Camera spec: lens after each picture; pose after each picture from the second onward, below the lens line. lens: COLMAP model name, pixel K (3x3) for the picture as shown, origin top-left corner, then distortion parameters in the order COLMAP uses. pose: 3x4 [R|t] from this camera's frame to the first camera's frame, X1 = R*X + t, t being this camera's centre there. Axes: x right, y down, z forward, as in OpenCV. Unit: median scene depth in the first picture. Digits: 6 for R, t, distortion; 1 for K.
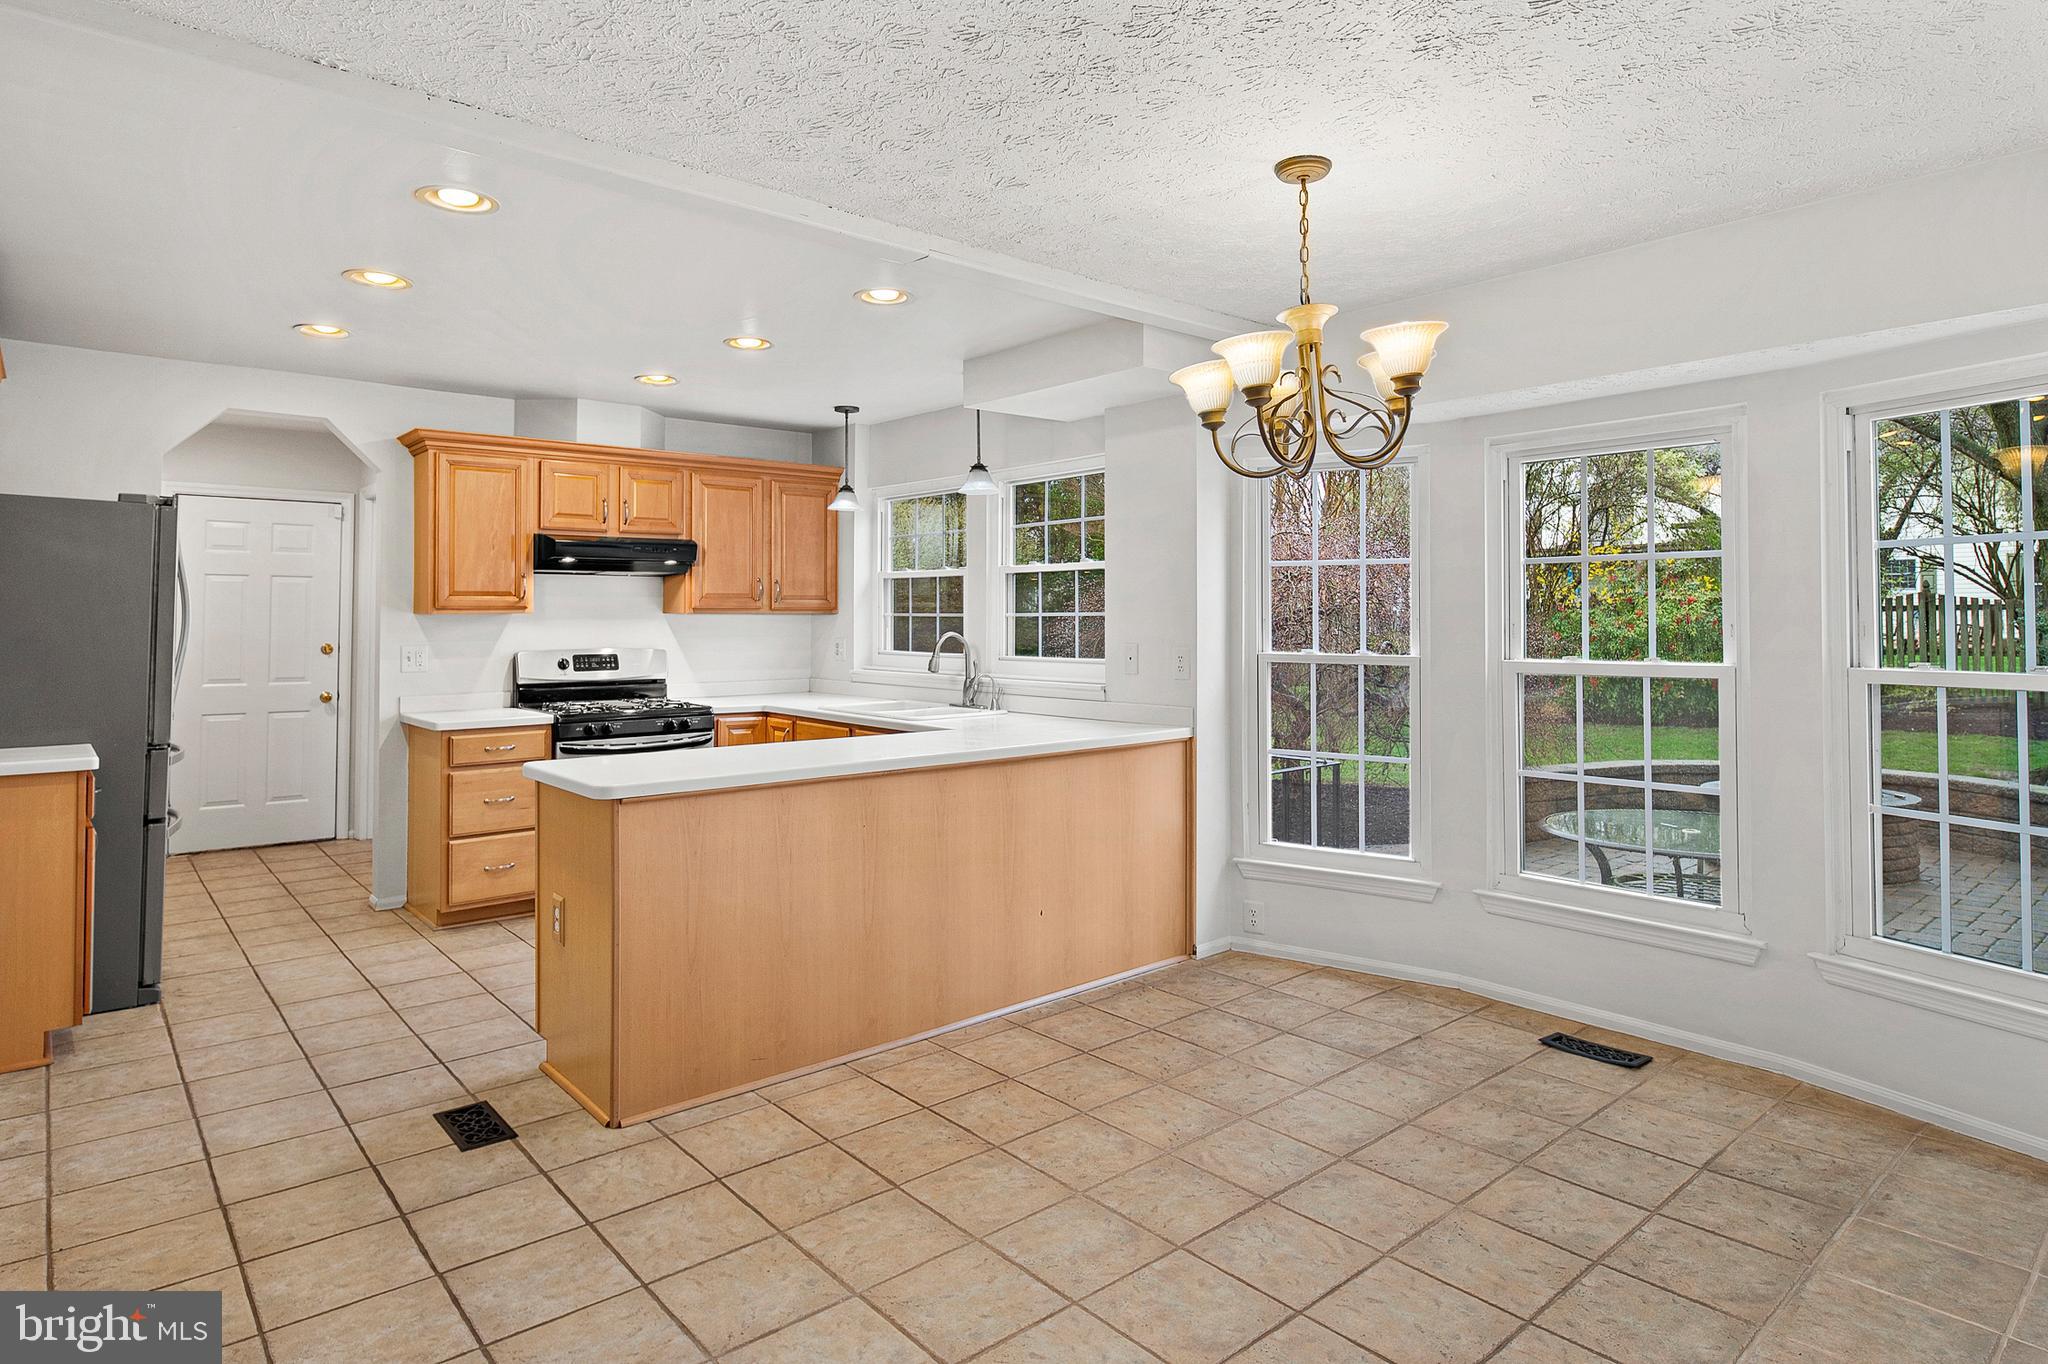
lens RADIAL K [[1120.2, 0, 1009.2], [0, 1120.2, 598.7], [0, 0, 1]] dist [-0.003173, -0.006050]
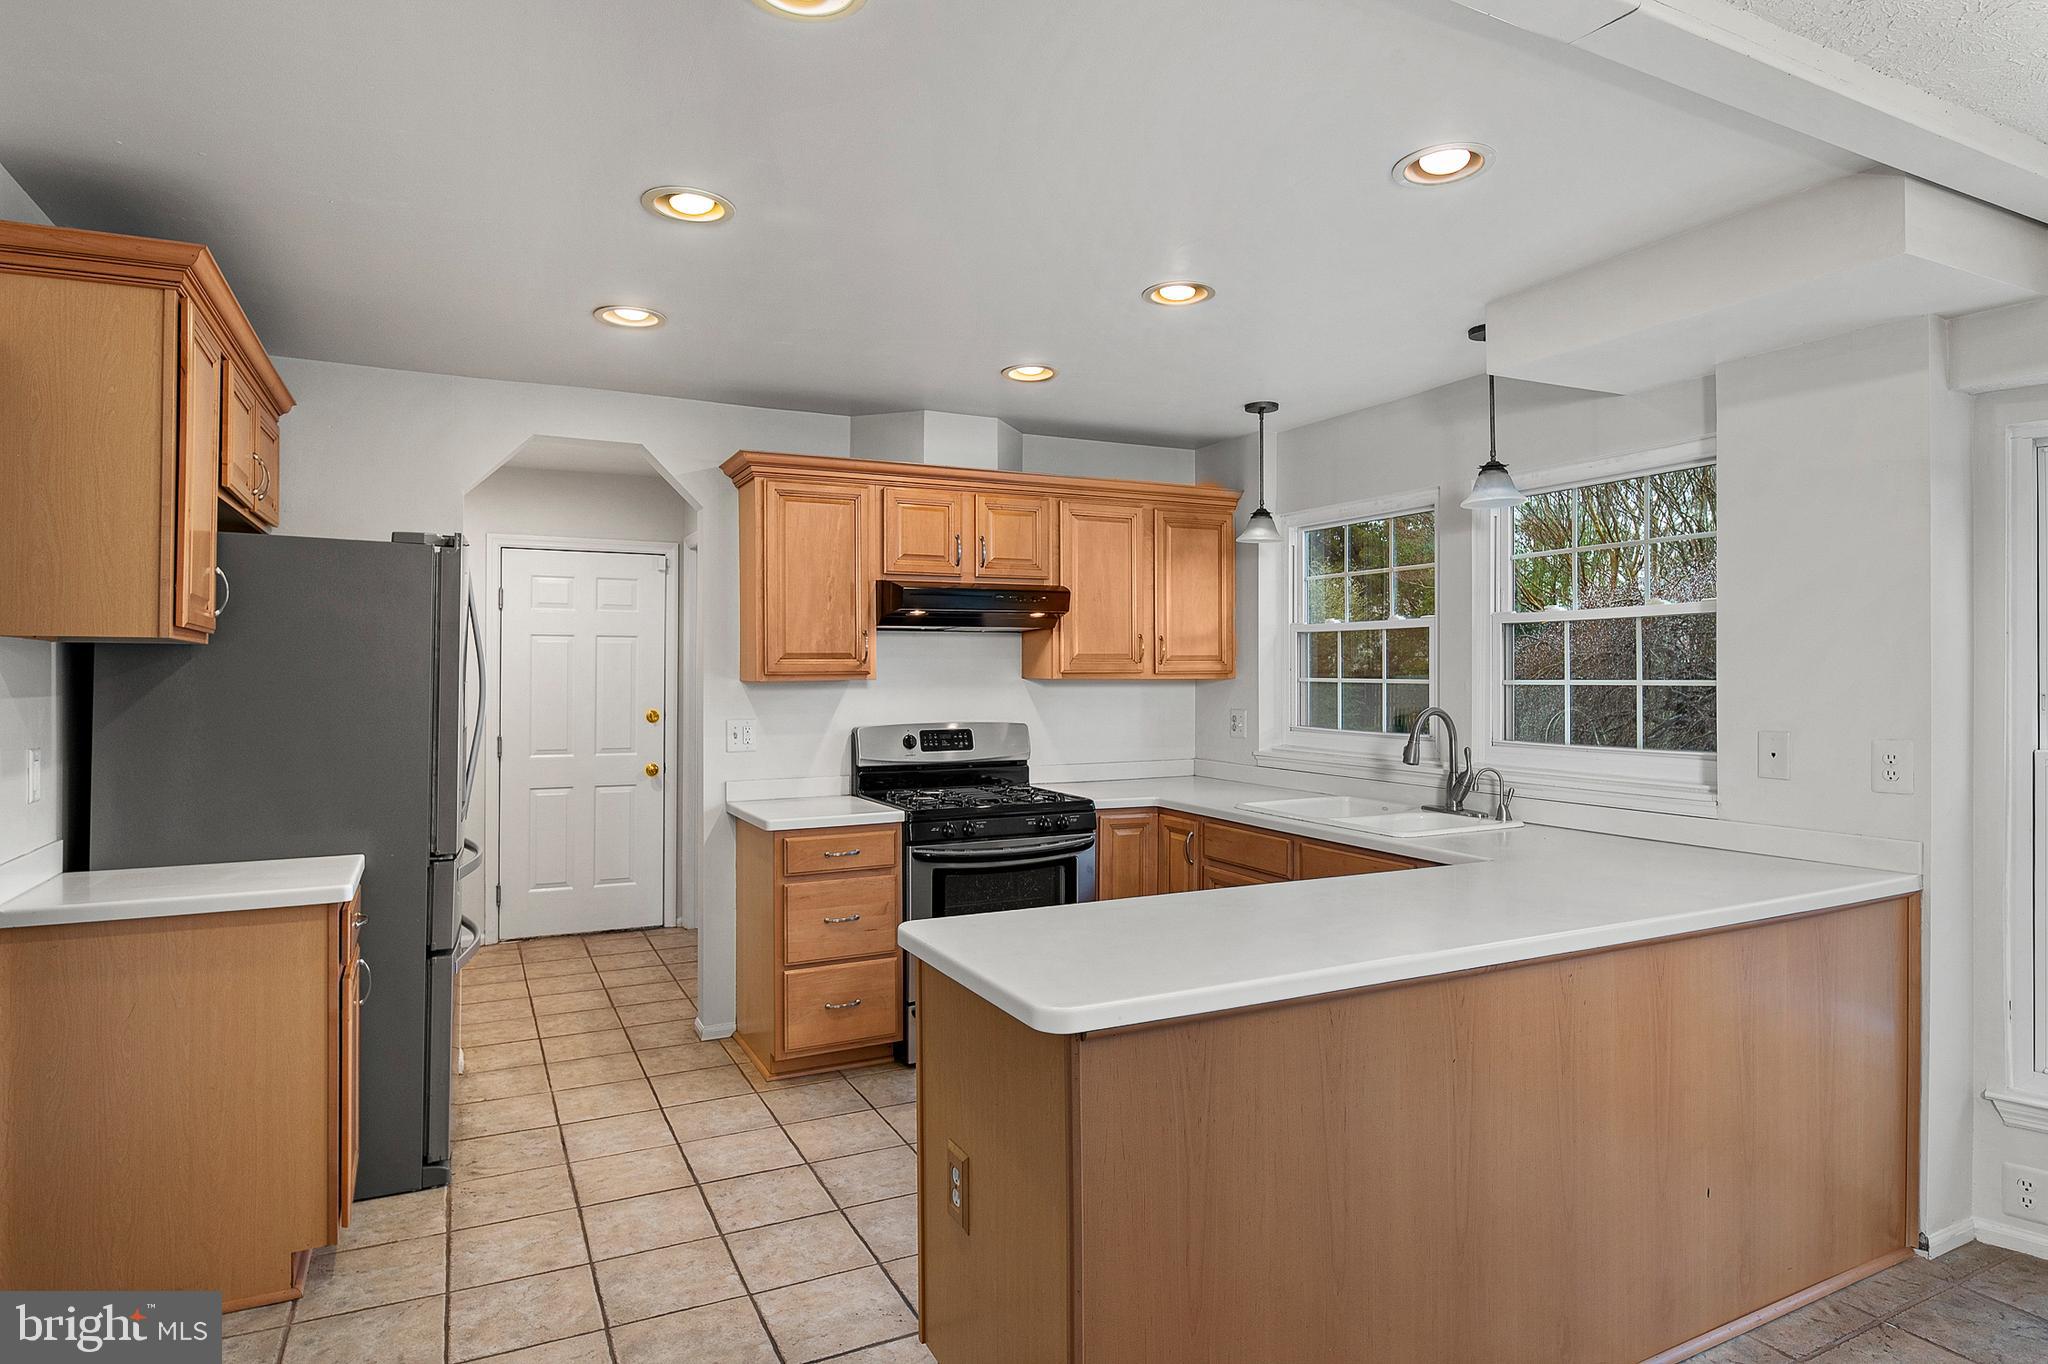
lens RADIAL K [[1120.2, 0, 1016.1], [0, 1120.2, 677.7], [0, 0, 1]] dist [-0.003173, -0.006050]
pose [[0.969704, 0.000320, -0.244282, -0.132303], [0.005026, 0.999761, 0.021259, -0.005289], [0.244230, -0.021842, 0.969471, 0.247494]]
